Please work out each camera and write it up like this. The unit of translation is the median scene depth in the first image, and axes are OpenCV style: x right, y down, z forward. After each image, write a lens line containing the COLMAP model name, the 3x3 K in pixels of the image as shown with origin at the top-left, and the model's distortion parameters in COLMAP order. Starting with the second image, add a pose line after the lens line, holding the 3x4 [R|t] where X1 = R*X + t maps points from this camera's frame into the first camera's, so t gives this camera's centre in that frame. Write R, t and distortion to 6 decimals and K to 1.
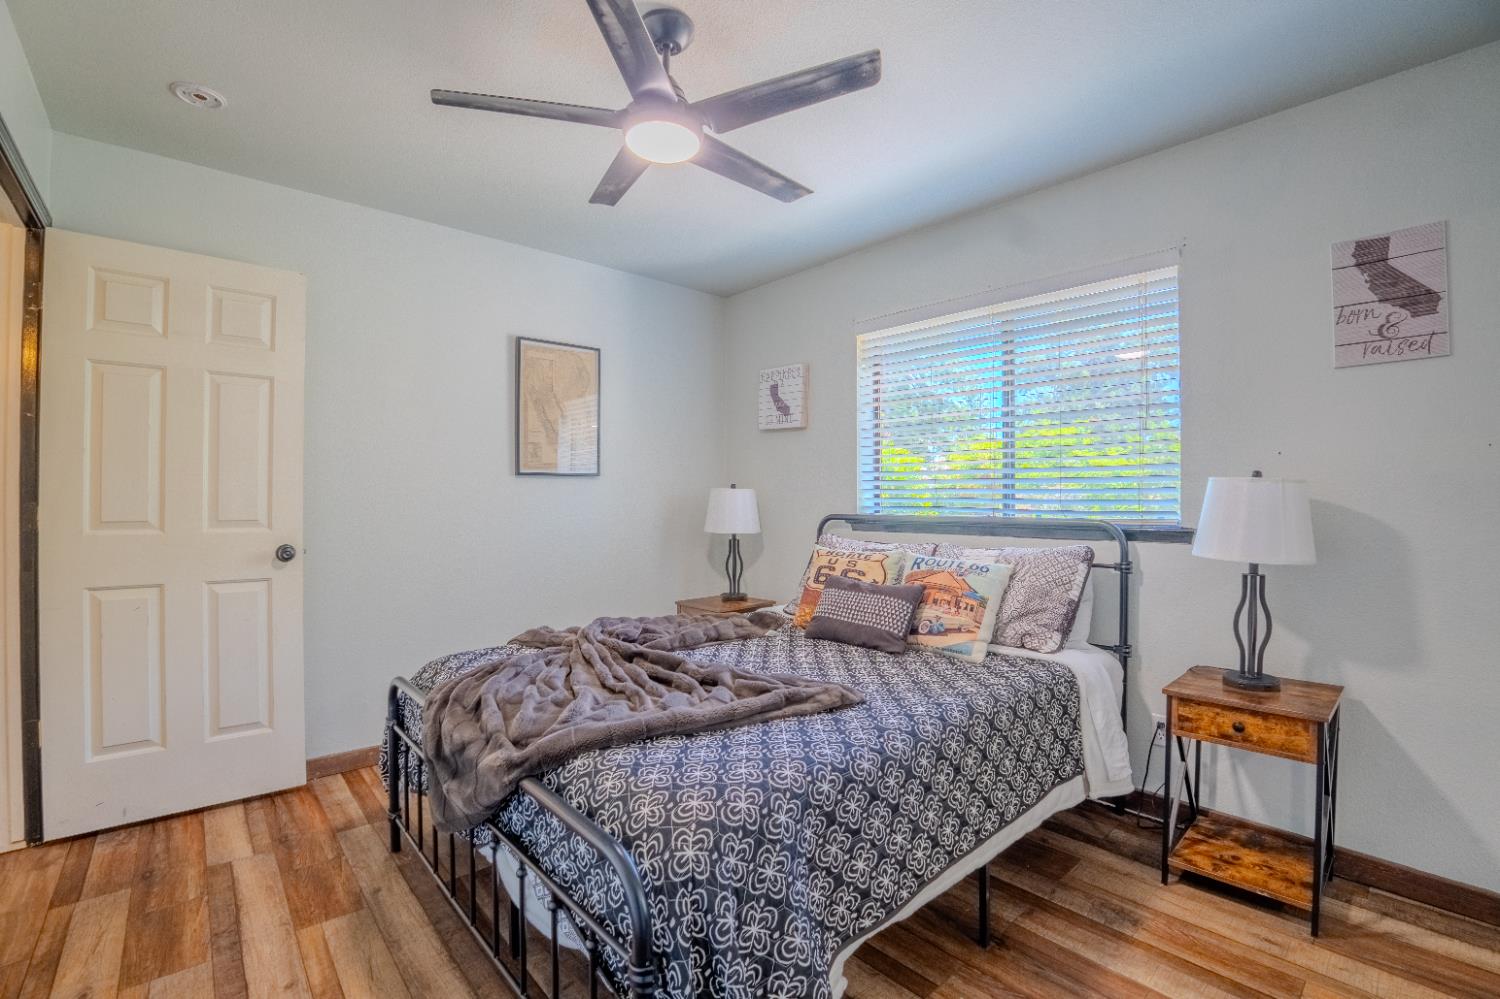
lens RADIAL K [[670.5, 0, 753.5], [0, 670.5, 500.6], [0, 0, 1]] dist [-0.069102, 0.014925]
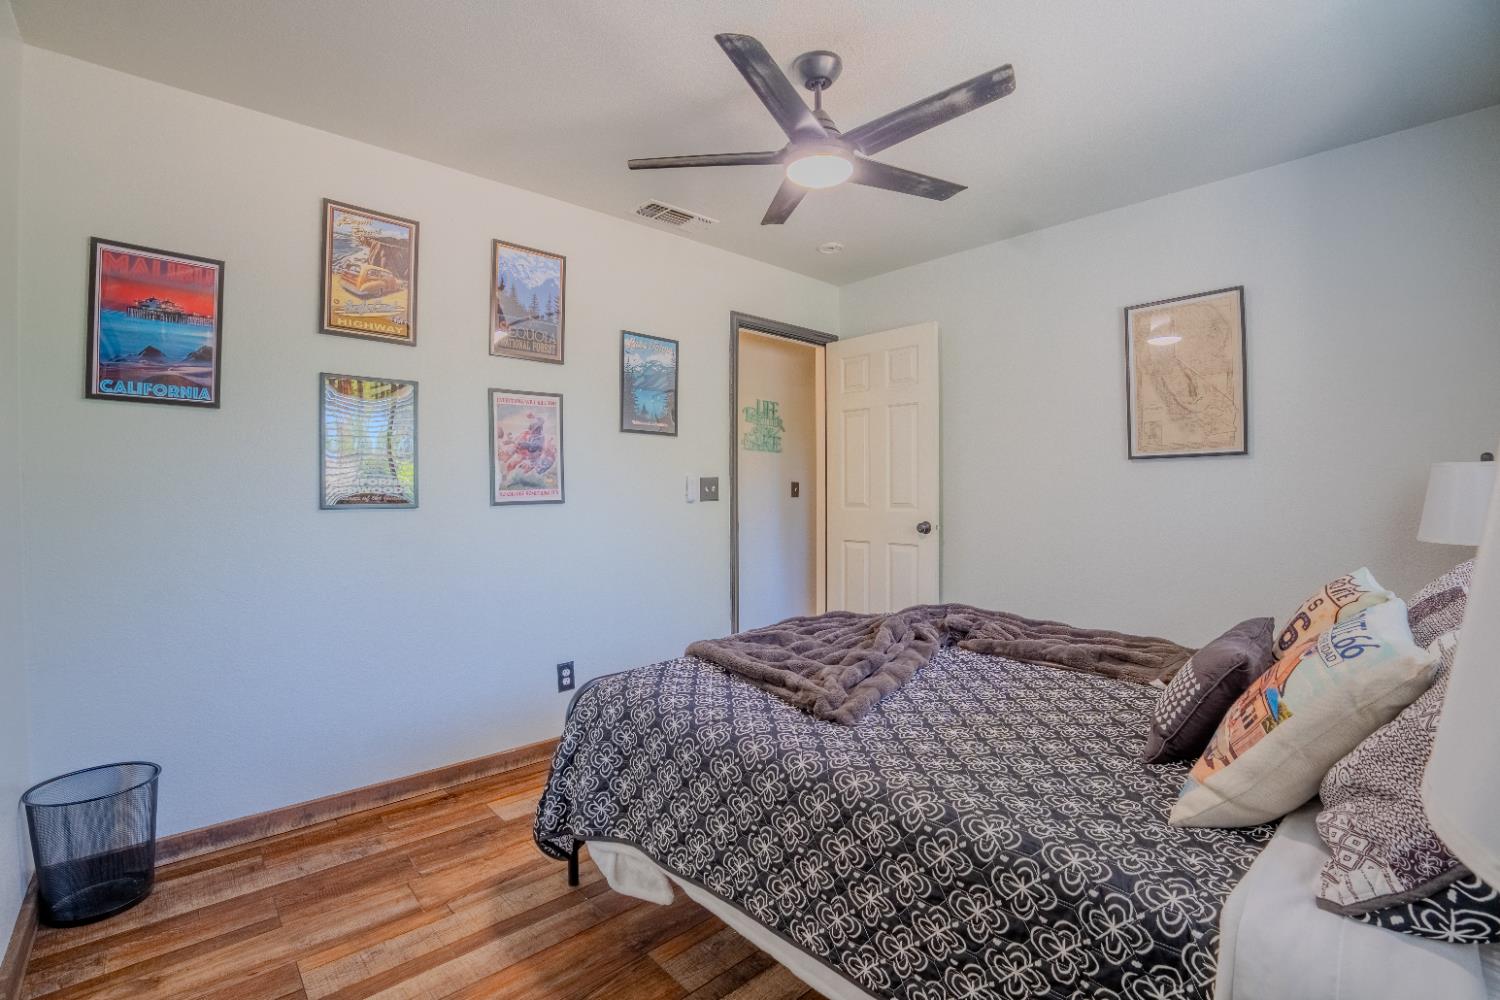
lens RADIAL K [[670.5, 0, 753.5], [0, 670.5, 501.1], [0, 0, 1]] dist [-0.069102, 0.014925]
pose [[0.035834, 0.010036, -0.999307, 0.694050], [0.007747, 0.999917, 0.010320, 0.007069], [0.999328, -0.008112, 0.035754, 0.593537]]
